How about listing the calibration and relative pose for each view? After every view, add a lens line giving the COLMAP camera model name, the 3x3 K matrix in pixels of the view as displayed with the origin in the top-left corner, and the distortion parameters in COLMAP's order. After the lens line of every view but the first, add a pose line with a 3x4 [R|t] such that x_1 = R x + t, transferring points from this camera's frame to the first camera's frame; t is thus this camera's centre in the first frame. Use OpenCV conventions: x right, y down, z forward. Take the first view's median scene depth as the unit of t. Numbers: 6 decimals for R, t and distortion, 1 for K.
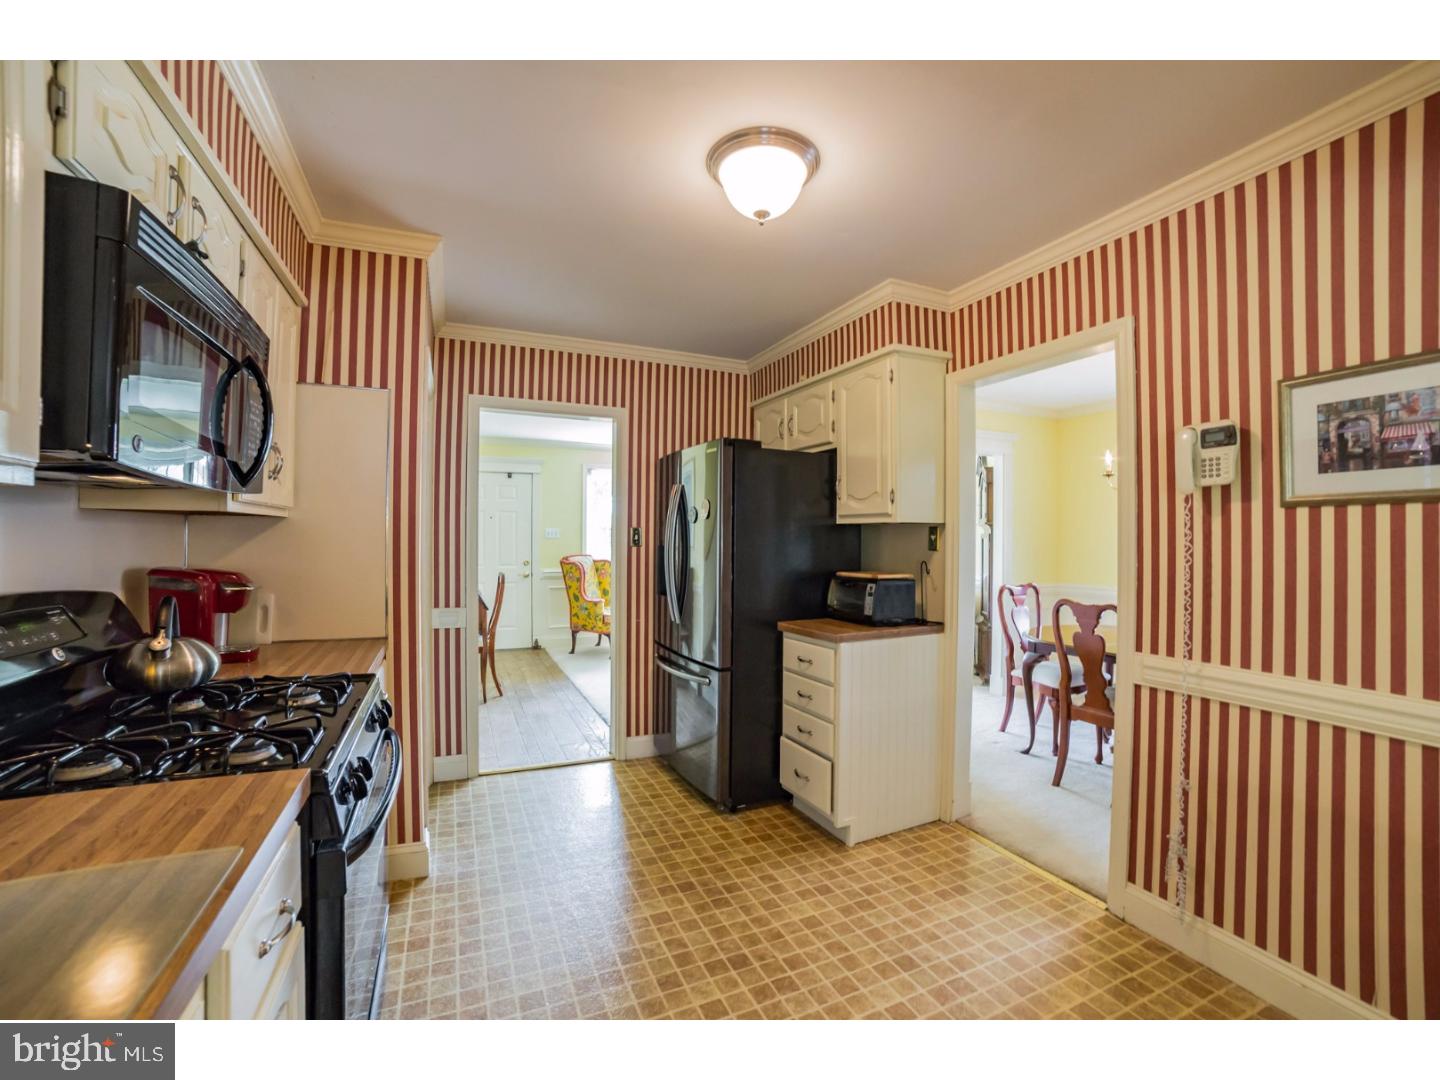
lens RADIAL K [[615.3, 0, 717.3], [0, 615.3, 524.4], [0, 0, 1]] dist [-0.111416, 0.040997]
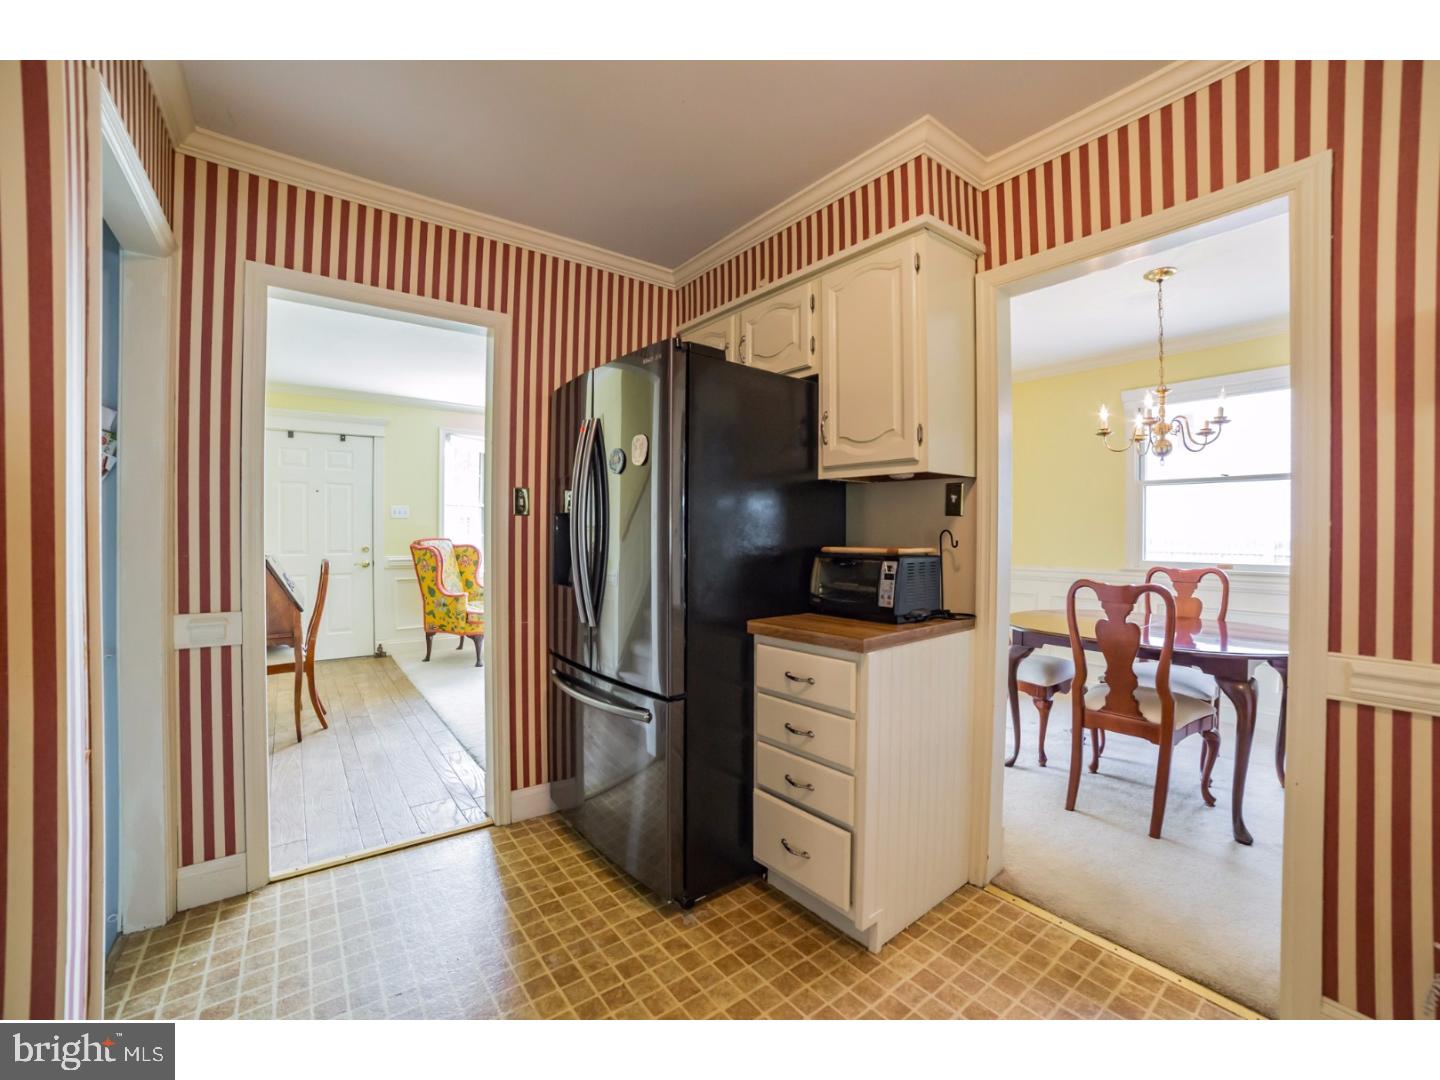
lens RADIAL K [[615.3, 0, 717.3], [0, 615.3, 524.4], [0, 0, 1]] dist [-0.111416, 0.040997]
pose [[0.976472, -0.001589, 0.215639, -0.075843], [-0.002064, 0.999858, 0.016715, 0.039930], [-0.215635, -0.016767, 0.976330, 0.334115]]
